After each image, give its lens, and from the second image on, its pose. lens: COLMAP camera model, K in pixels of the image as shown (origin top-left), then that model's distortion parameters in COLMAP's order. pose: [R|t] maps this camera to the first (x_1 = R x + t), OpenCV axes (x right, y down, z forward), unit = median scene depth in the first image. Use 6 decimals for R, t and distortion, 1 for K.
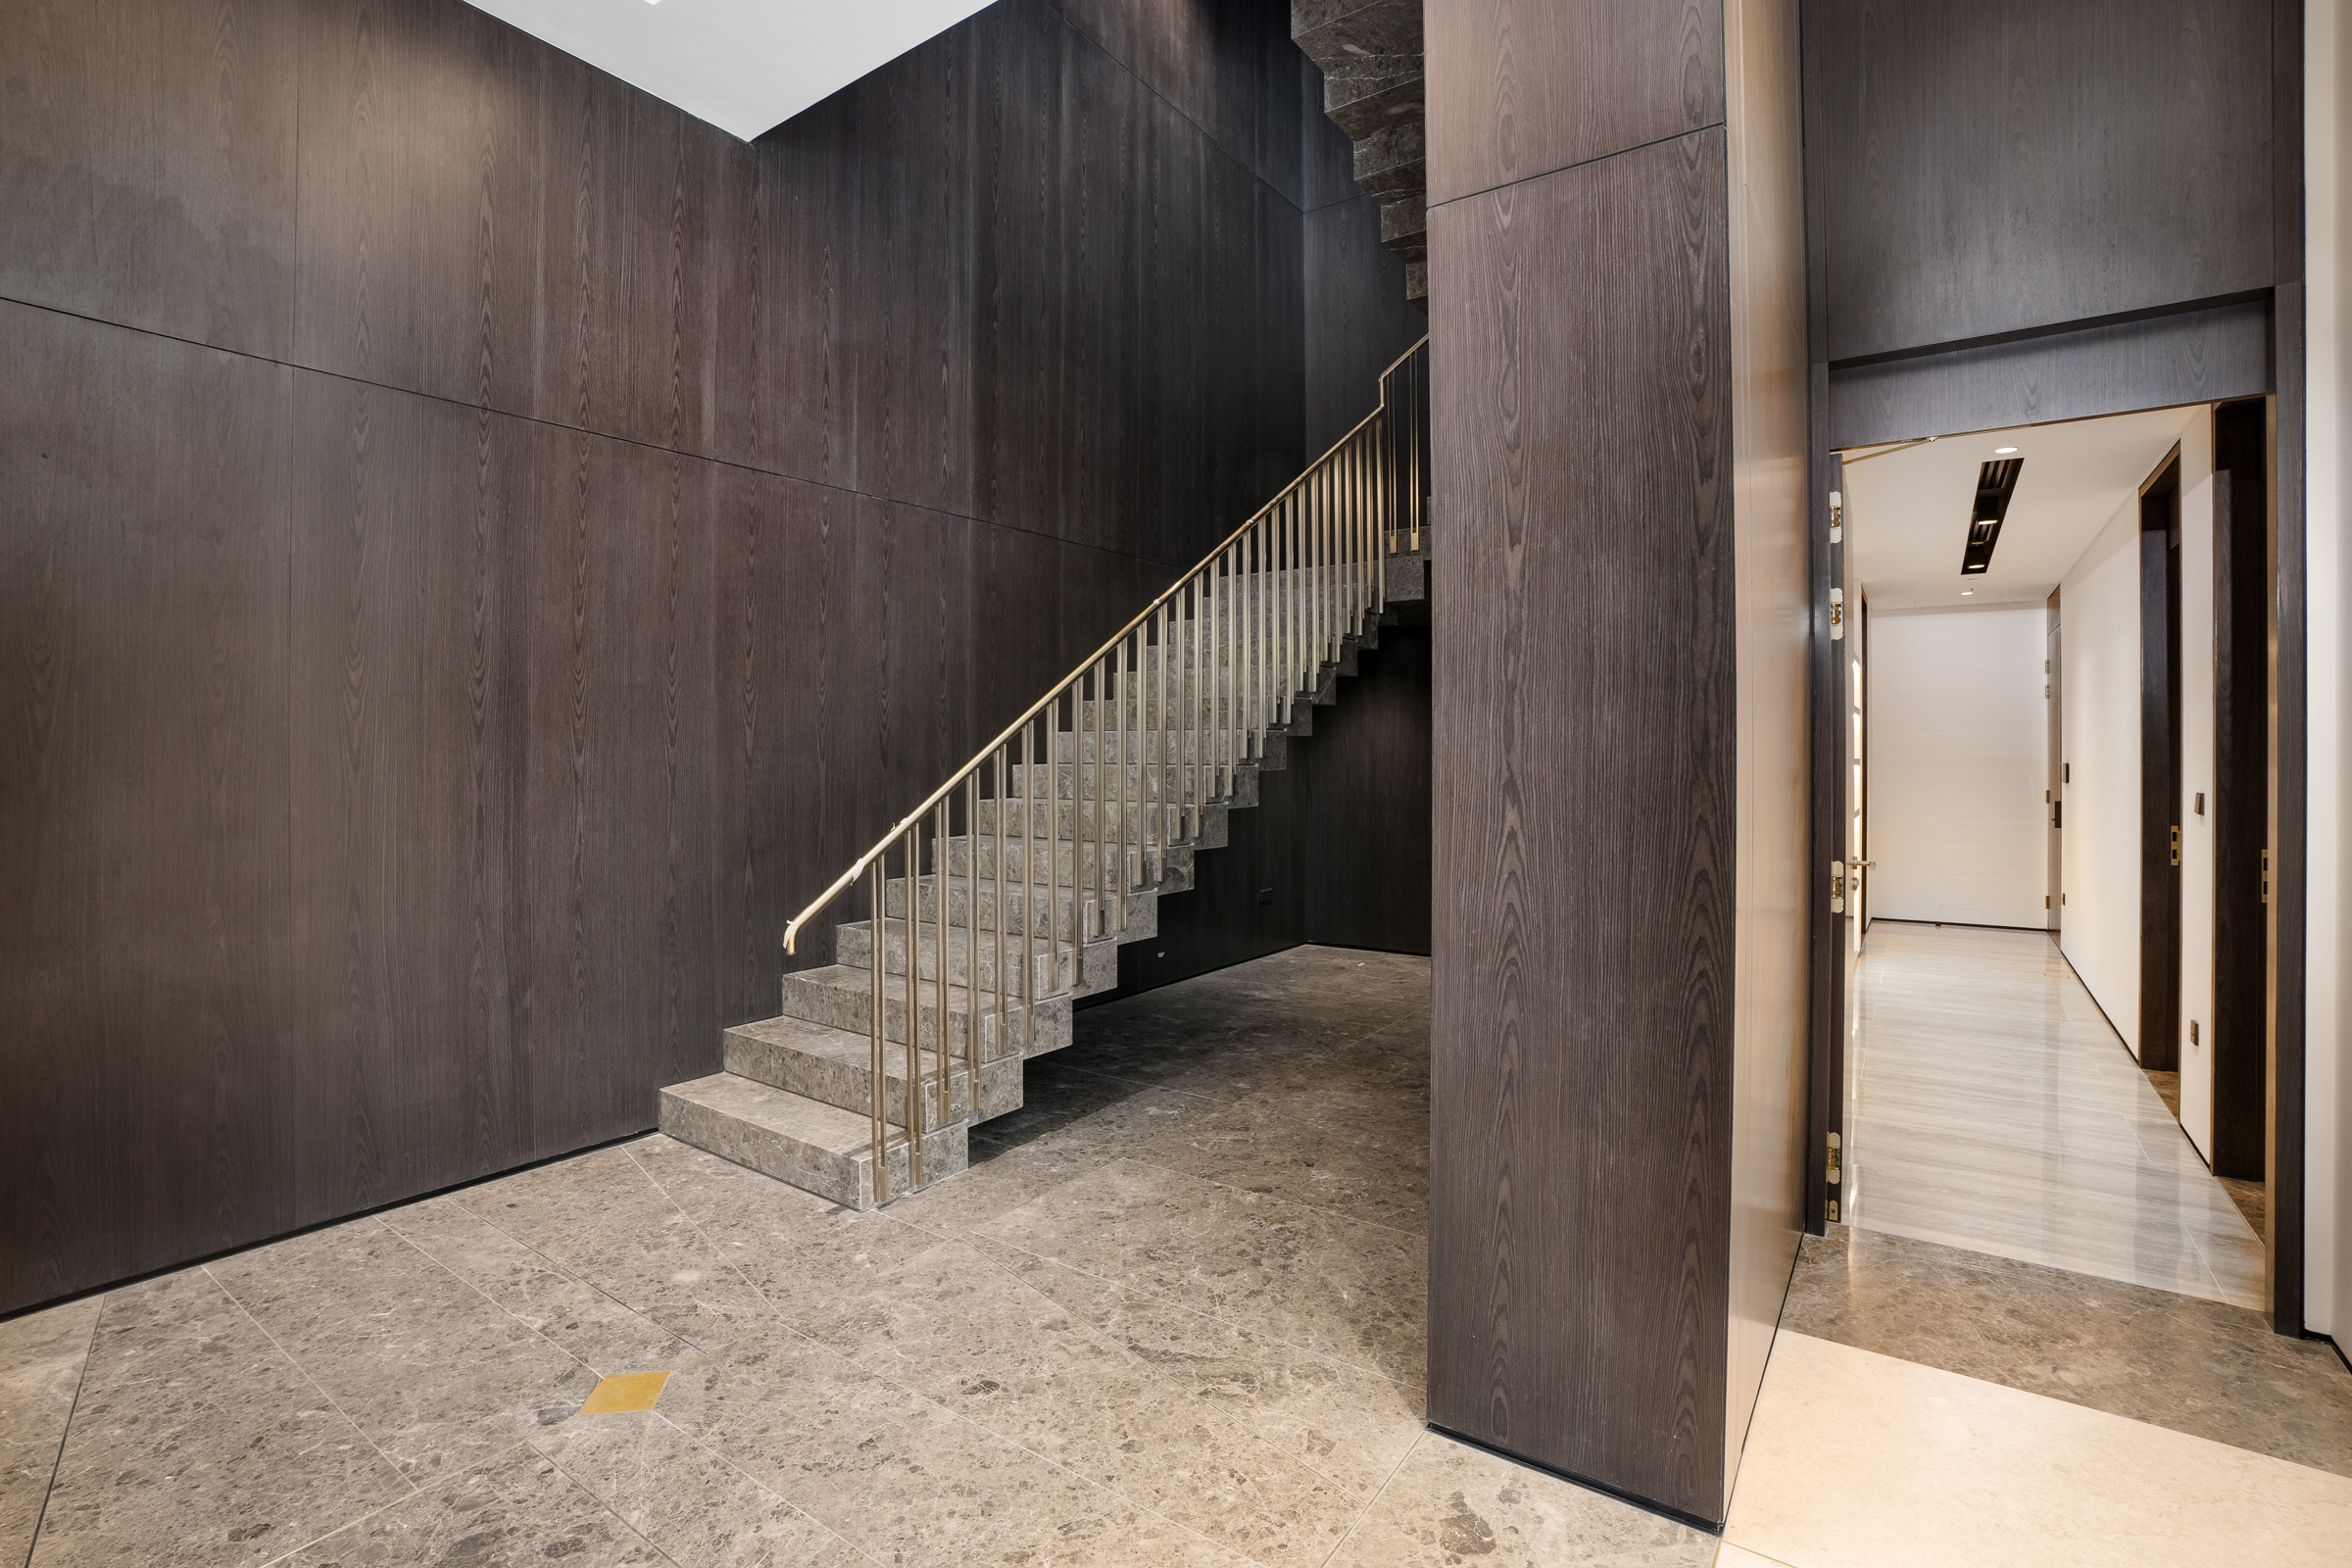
lens RADIAL K [[1085.9, 0, 1180.0], [0, 1085.9, 770.8], [0, 0, 1]] dist [-0.062898, 0.022346]
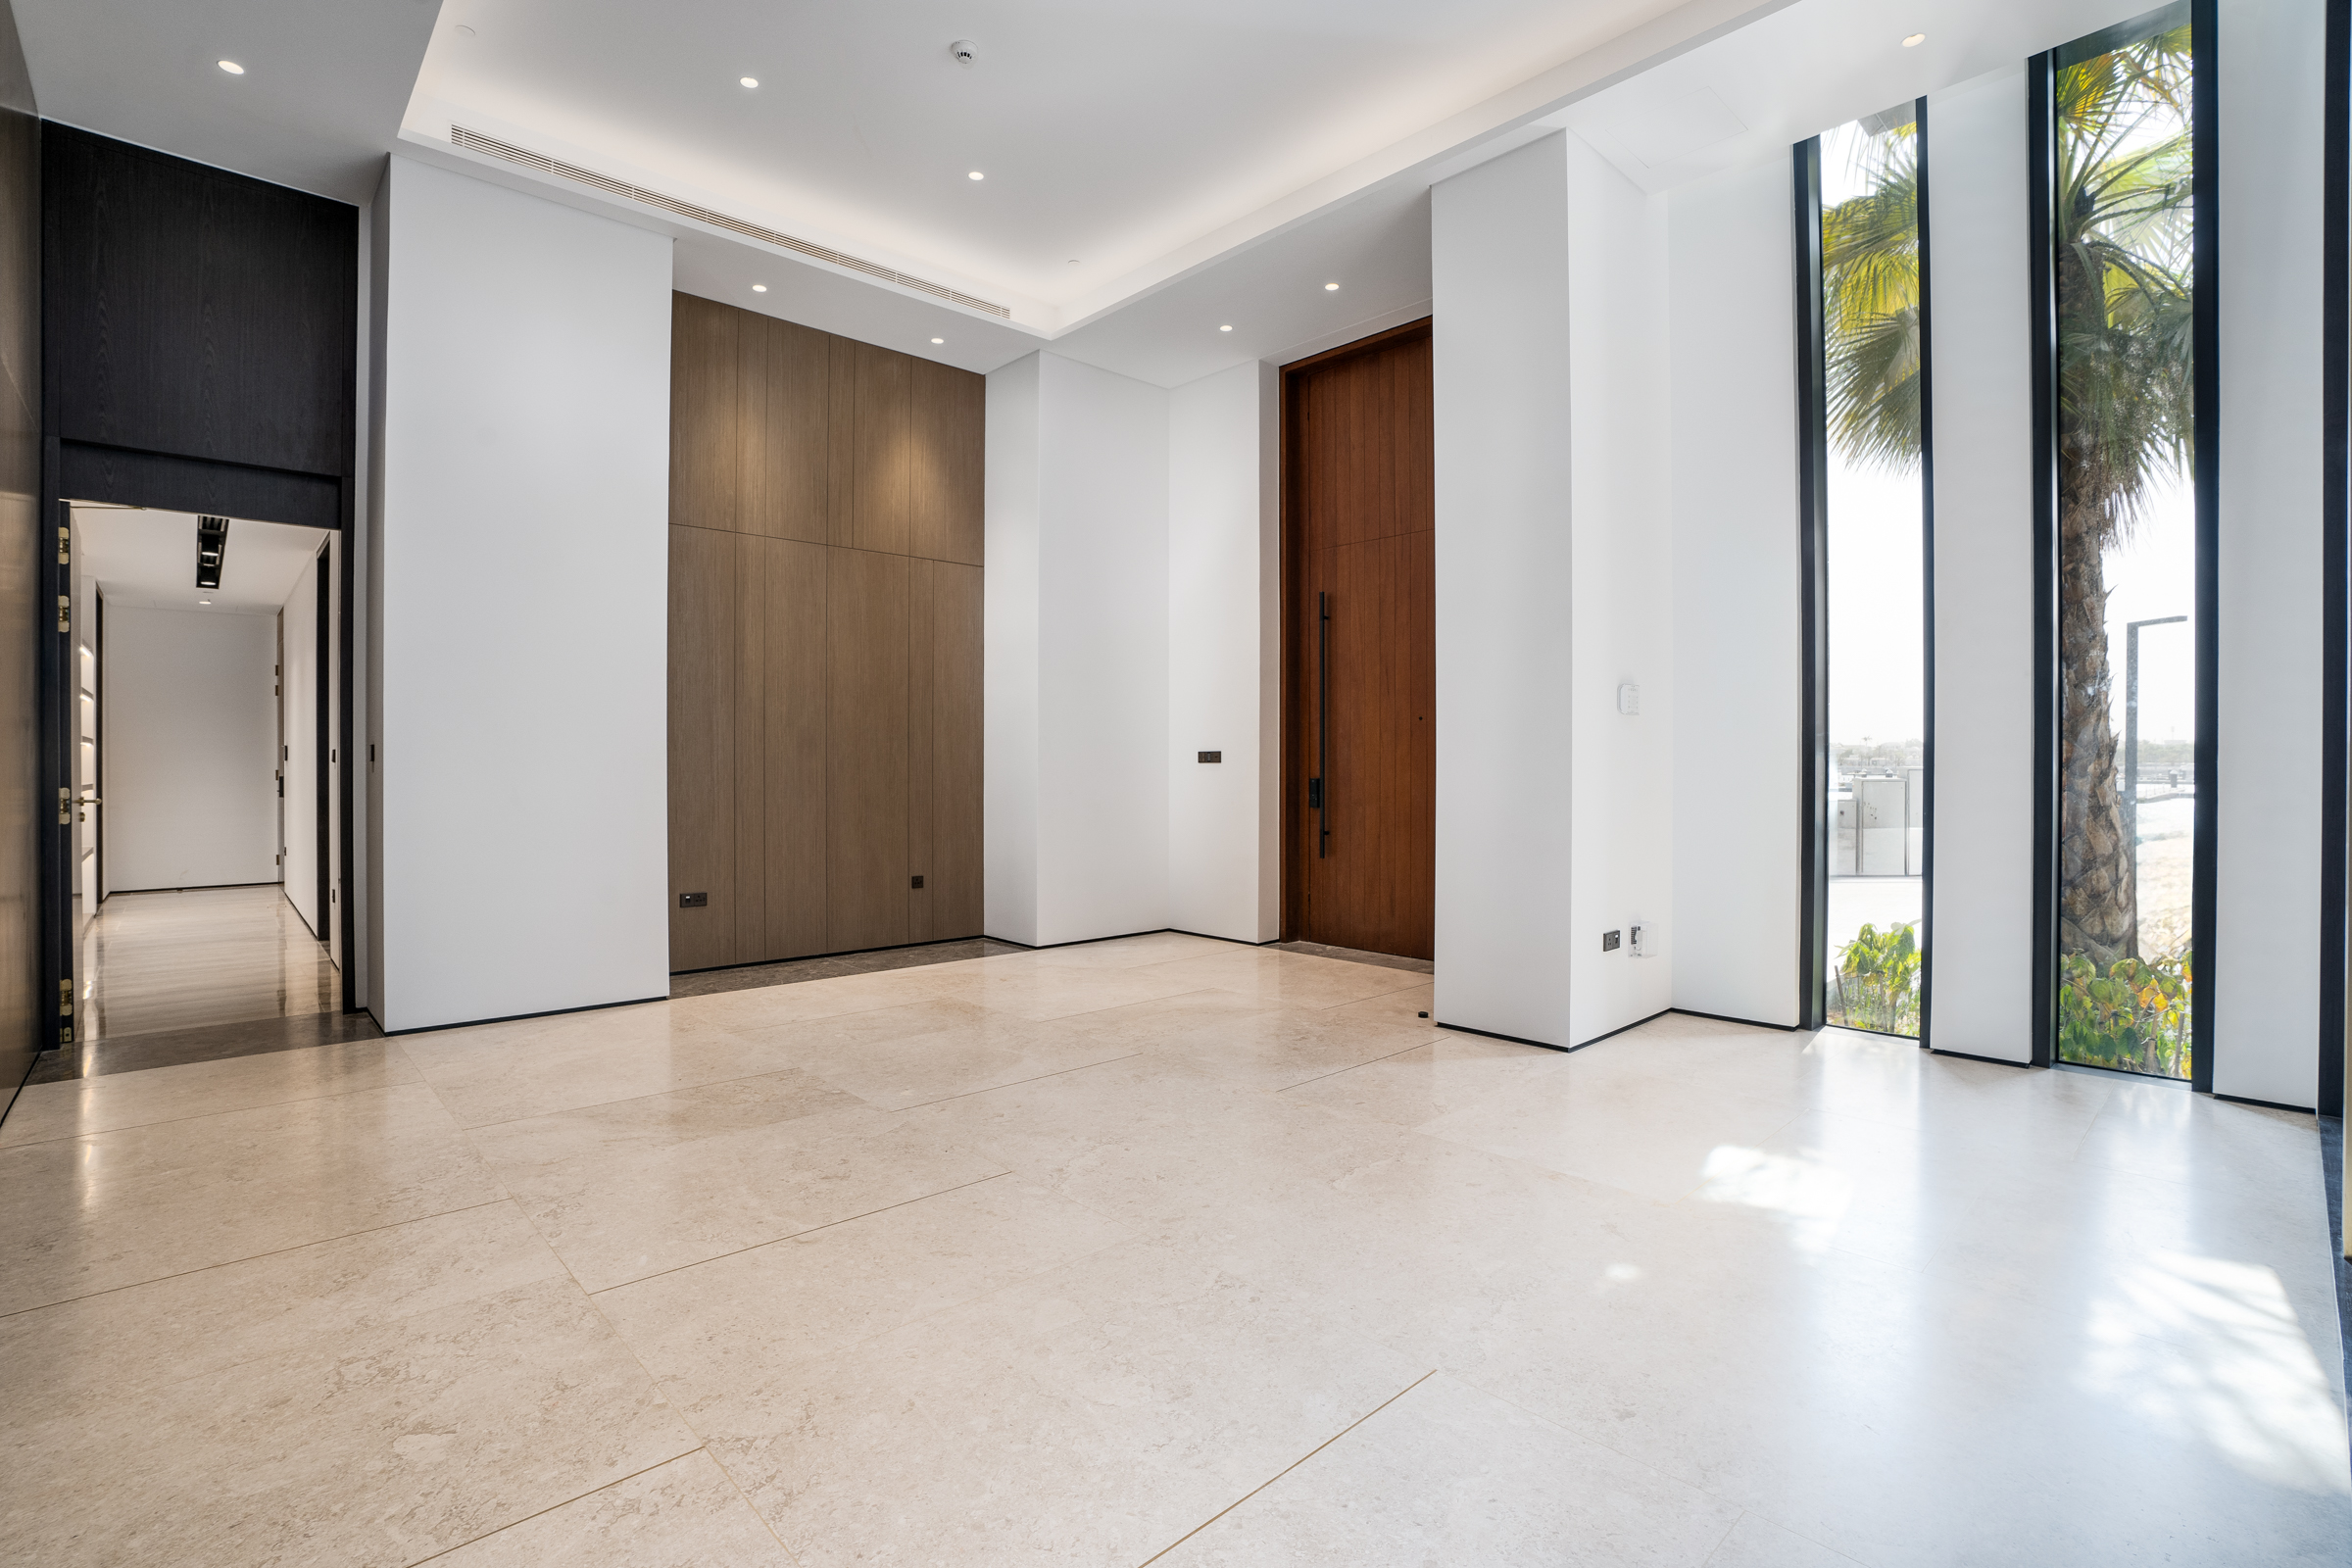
lens RADIAL K [[1085.9, 0, 1180.0], [0, 1085.9, 770.8], [0, 0, 1]] dist [-0.062898, 0.022346]
pose [[0.198660, 0.002254, 0.980066, -0.252597], [0.008141, 0.999959, -0.003950, 0.046549], [-0.980035, 0.008763, 0.198633, -0.416380]]
